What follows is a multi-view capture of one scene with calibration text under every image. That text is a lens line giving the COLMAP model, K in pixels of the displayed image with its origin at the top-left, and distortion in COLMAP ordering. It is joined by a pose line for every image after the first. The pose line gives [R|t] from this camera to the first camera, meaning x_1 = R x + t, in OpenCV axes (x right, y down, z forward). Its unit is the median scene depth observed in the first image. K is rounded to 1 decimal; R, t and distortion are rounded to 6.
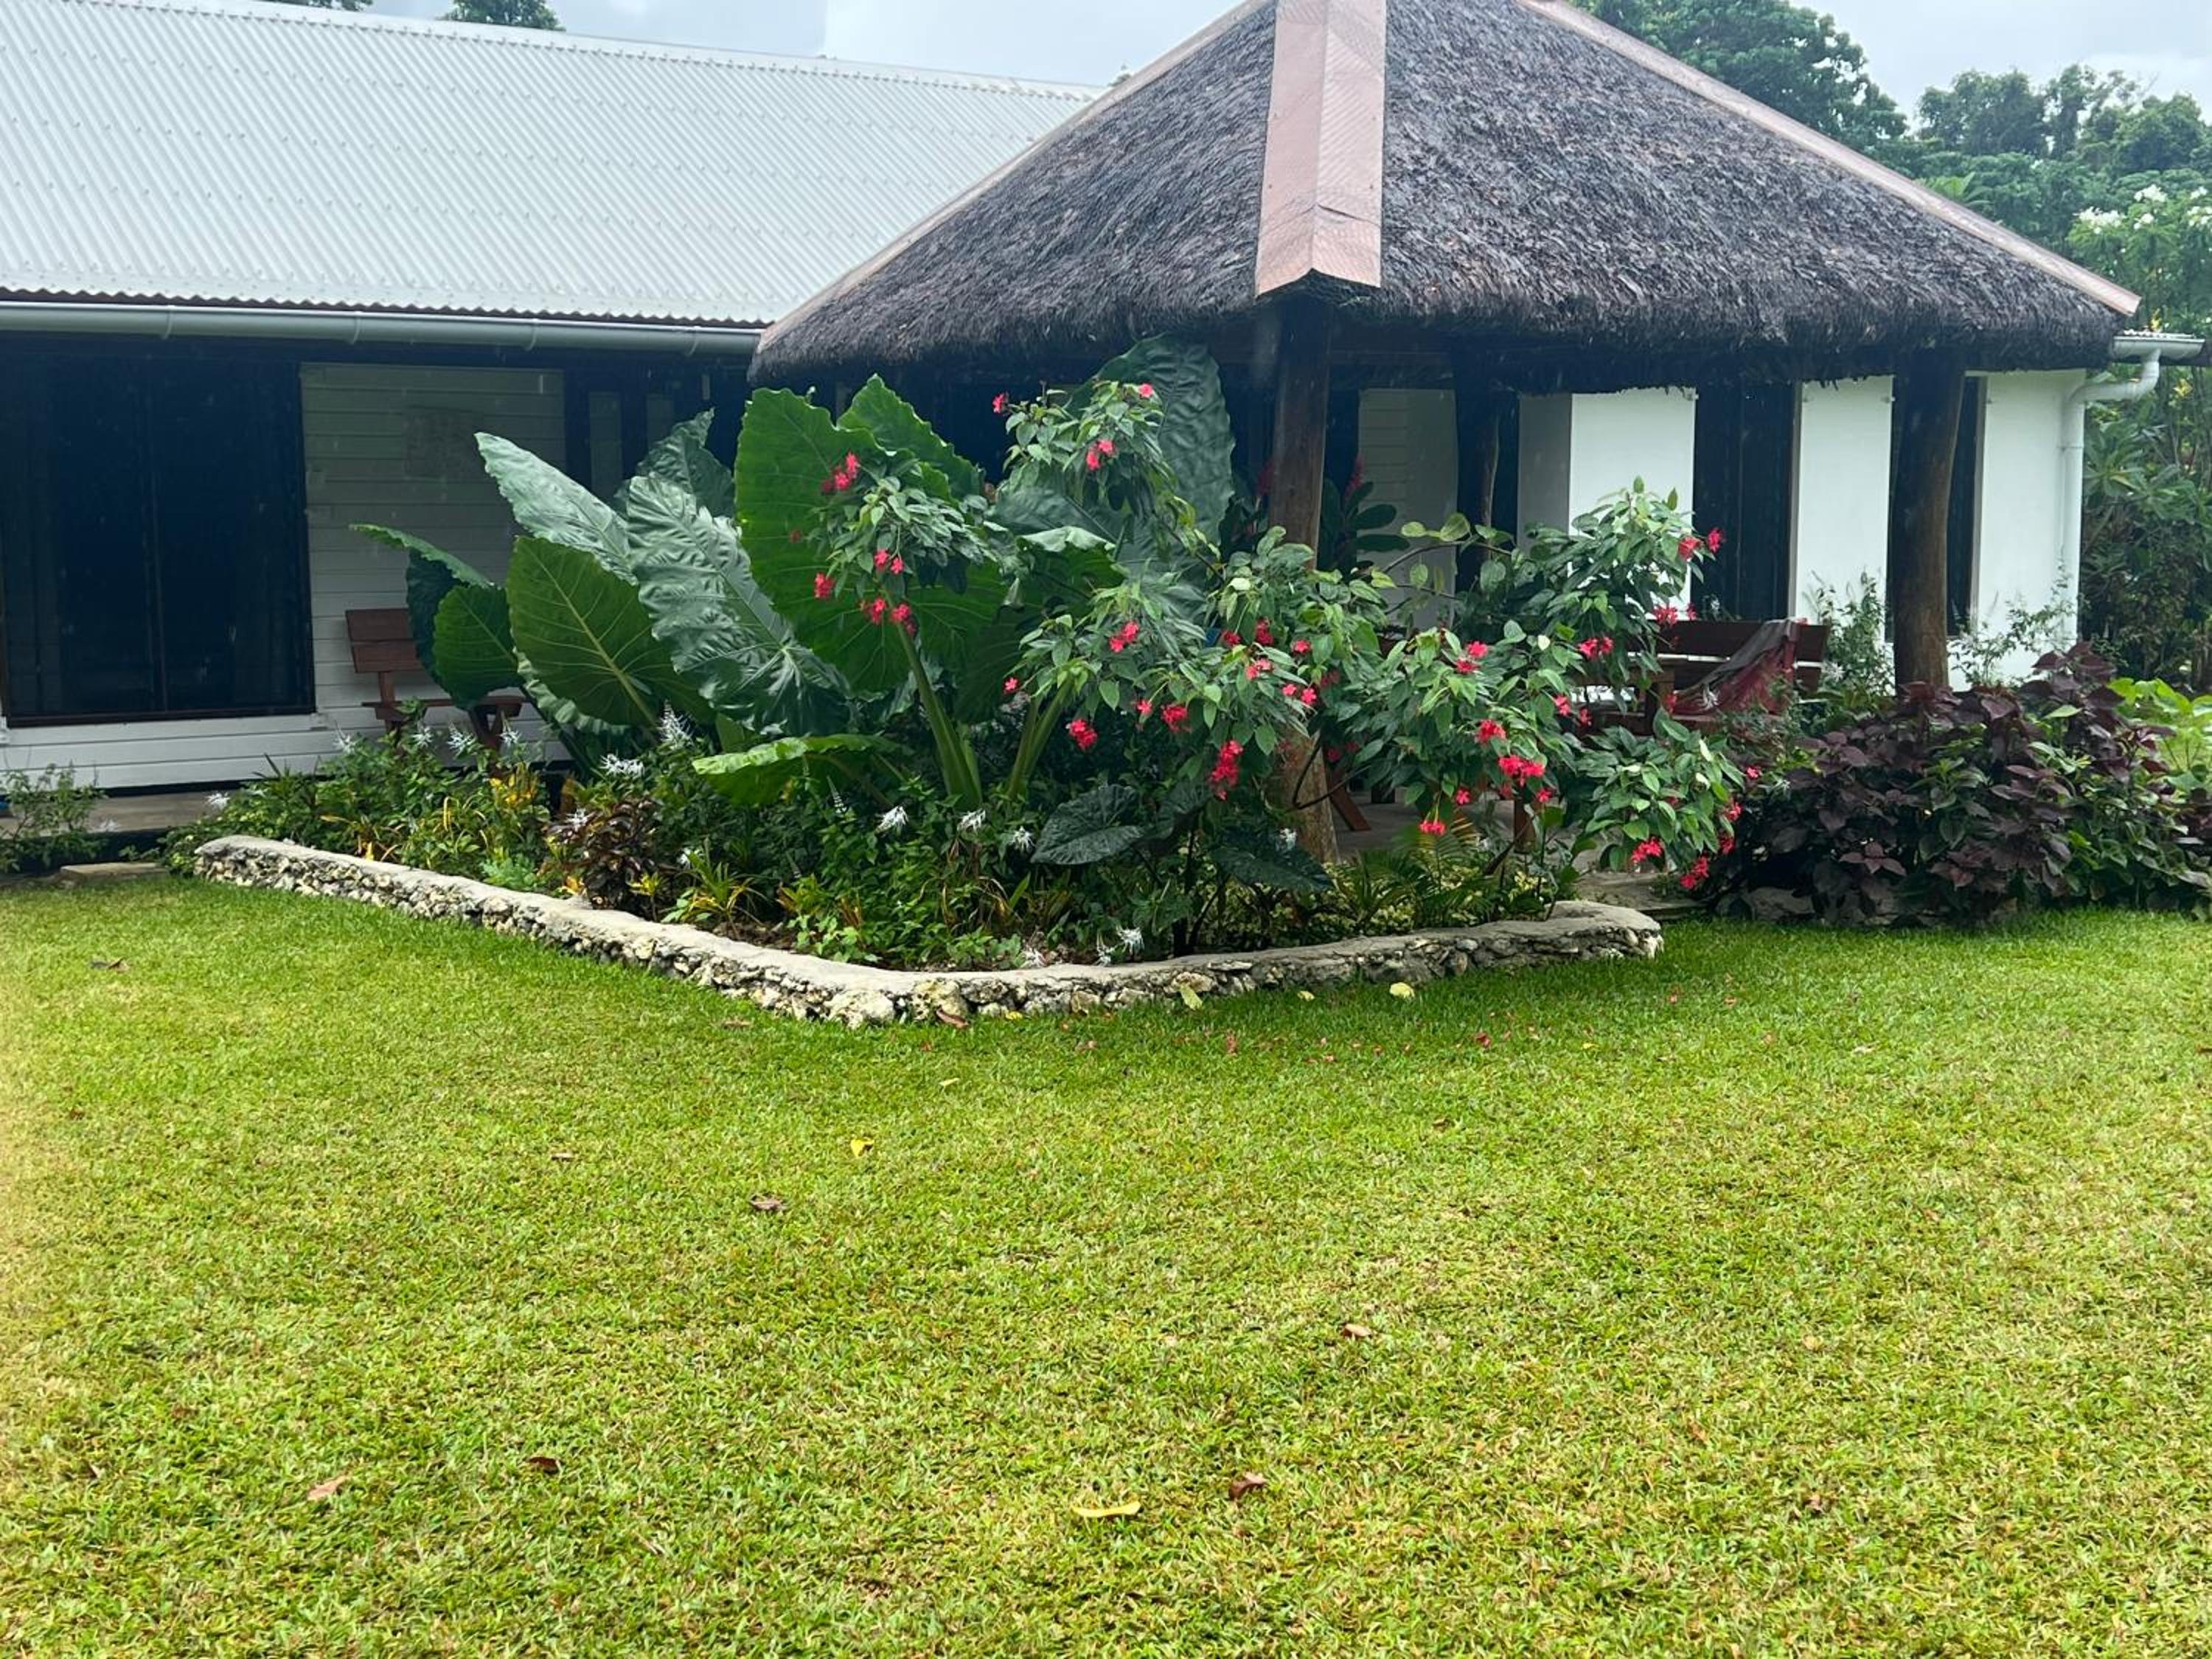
lens RADIAL K [[2852.4, 0, 1107.8], [0, 2852.4, 909.9], [0, 0, 1]] dist [0.239591, -0.625919]
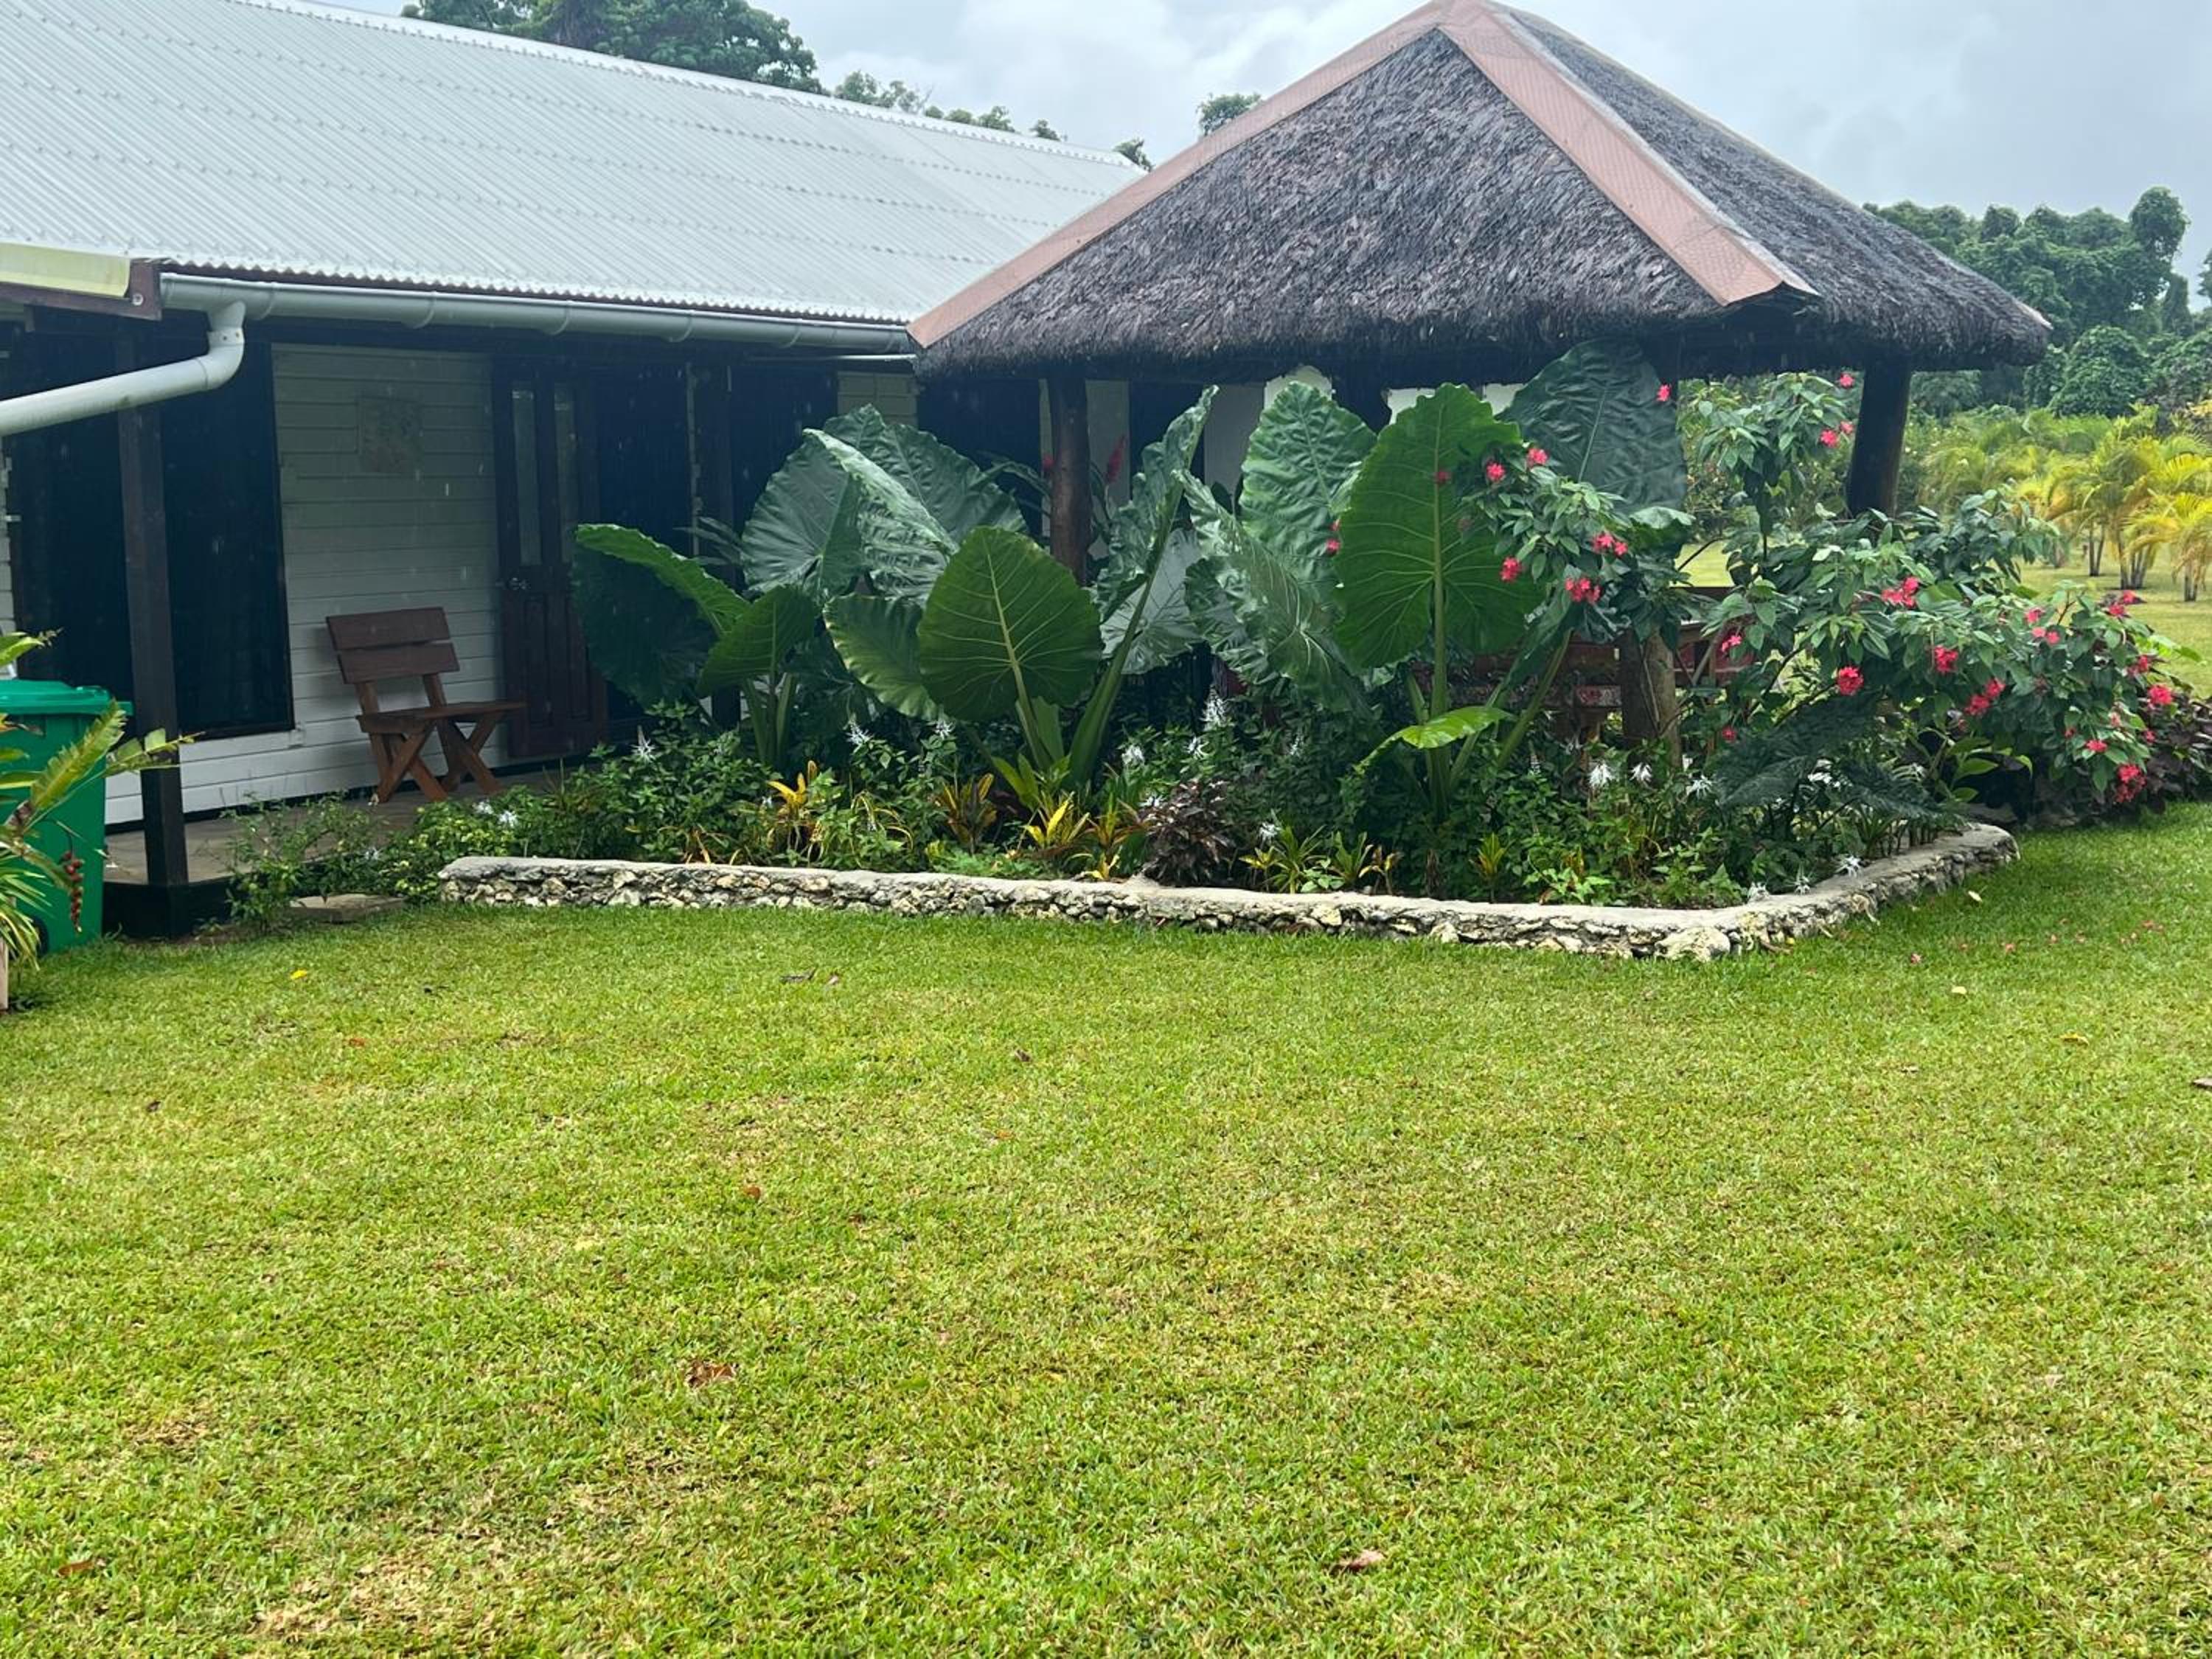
lens RADIAL K [[2852.4, 0, 1107.8], [0, 2852.4, 909.9], [0, 0, 1]] dist [0.239591, -0.625919]
pose [[0.896694, -0.076844, 0.435930, -0.567343], [0.074192, 0.996976, 0.023131, -0.015843], [-0.436390, 0.011601, 0.899683, 0.066149]]
